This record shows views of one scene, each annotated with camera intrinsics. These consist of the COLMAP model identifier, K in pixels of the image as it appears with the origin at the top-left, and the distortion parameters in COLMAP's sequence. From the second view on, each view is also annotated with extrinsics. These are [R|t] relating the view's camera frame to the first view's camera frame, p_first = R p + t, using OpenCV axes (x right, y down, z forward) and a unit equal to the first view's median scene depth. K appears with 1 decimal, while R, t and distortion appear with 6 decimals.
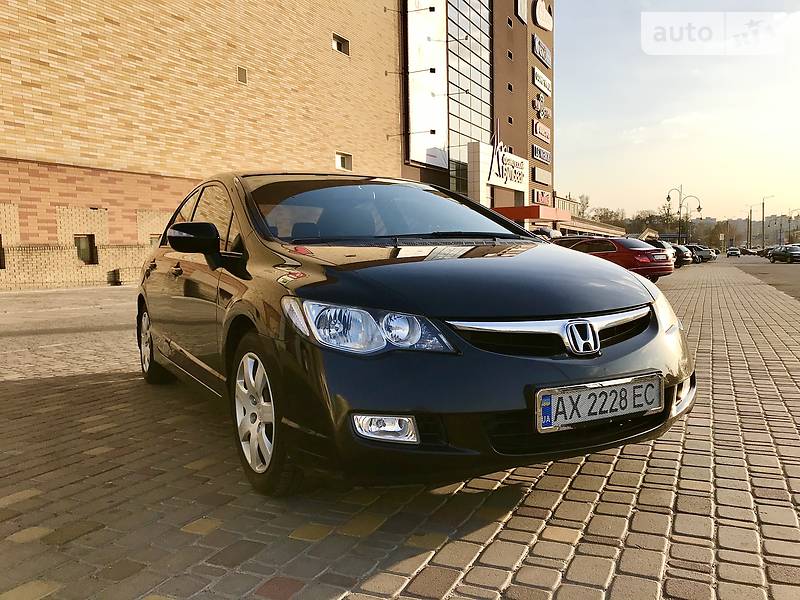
lens RADIAL K [[656.5, 0, 396.9], [0, 656.5, 298.3], [0, 0, 1]] dist [0.029005, -0.018394]
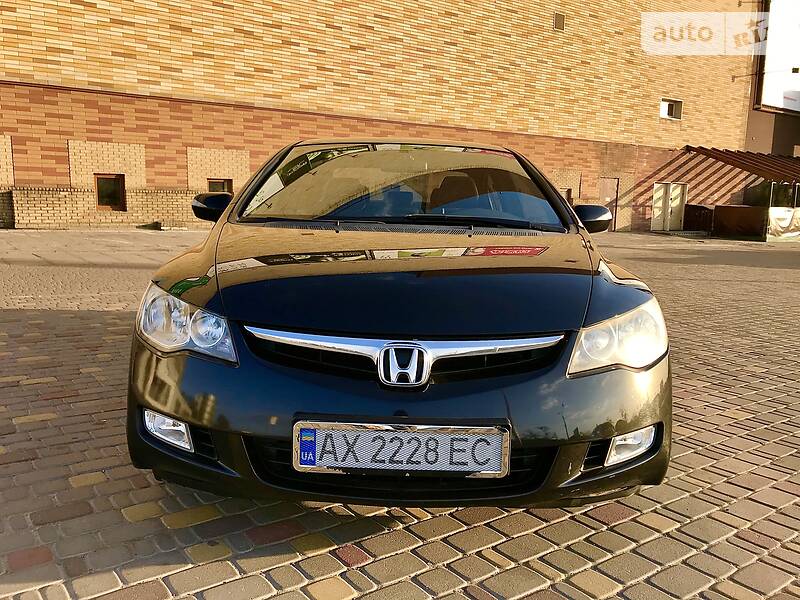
lens RADIAL K [[656.5, 0, 399.5], [0, 656.5, 293.6], [0, 0, 1]] dist [0.029005, -0.018394]
pose [[0.879142, 0.109662, -0.463771, 0.279029], [-0.078587, 0.993201, 0.085878, -0.041873], [0.470035, -0.039053, 0.881783, 0.127113]]
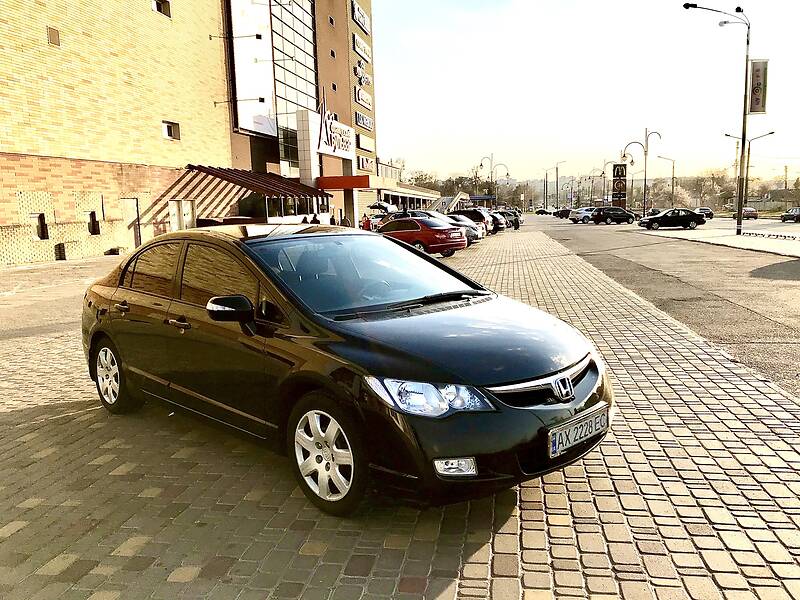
lens RADIAL K [[656.5, 0, 394.7], [0, 656.5, 297.9], [0, 0, 1]] dist [0.029005, -0.018394]
pose [[0.964256, -0.048813, 0.260439, -0.203132], [0.033500, 0.997456, 0.062918, -0.109285], [-0.262847, -0.051944, 0.963438, -0.142420]]
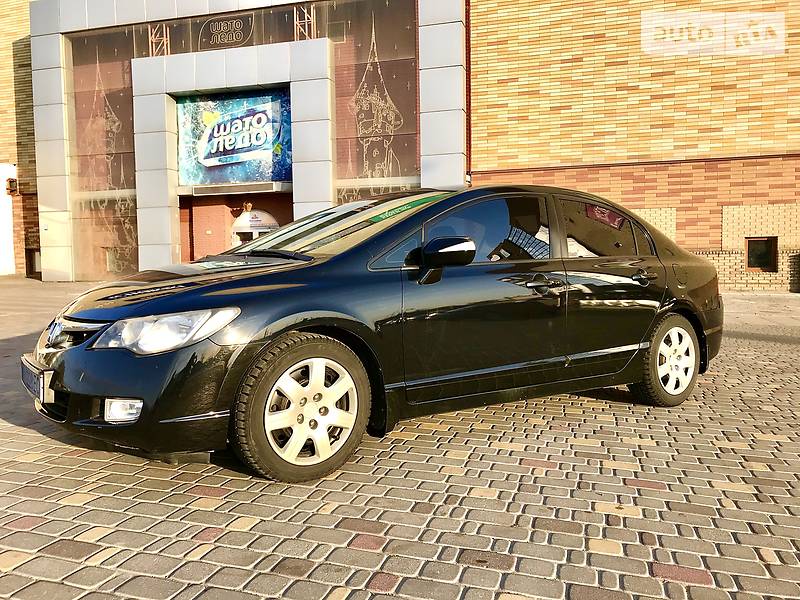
lens RADIAL K [[656.5, 0, 396.2], [0, 656.5, 299.4], [0, 0, 1]] dist [0.029005, -0.018394]
pose [[0.161379, 0.082018, -0.983478, 0.813582], [-0.071466, 0.994895, 0.071243, -0.081142], [0.984301, 0.058789, 0.166417, 0.668257]]
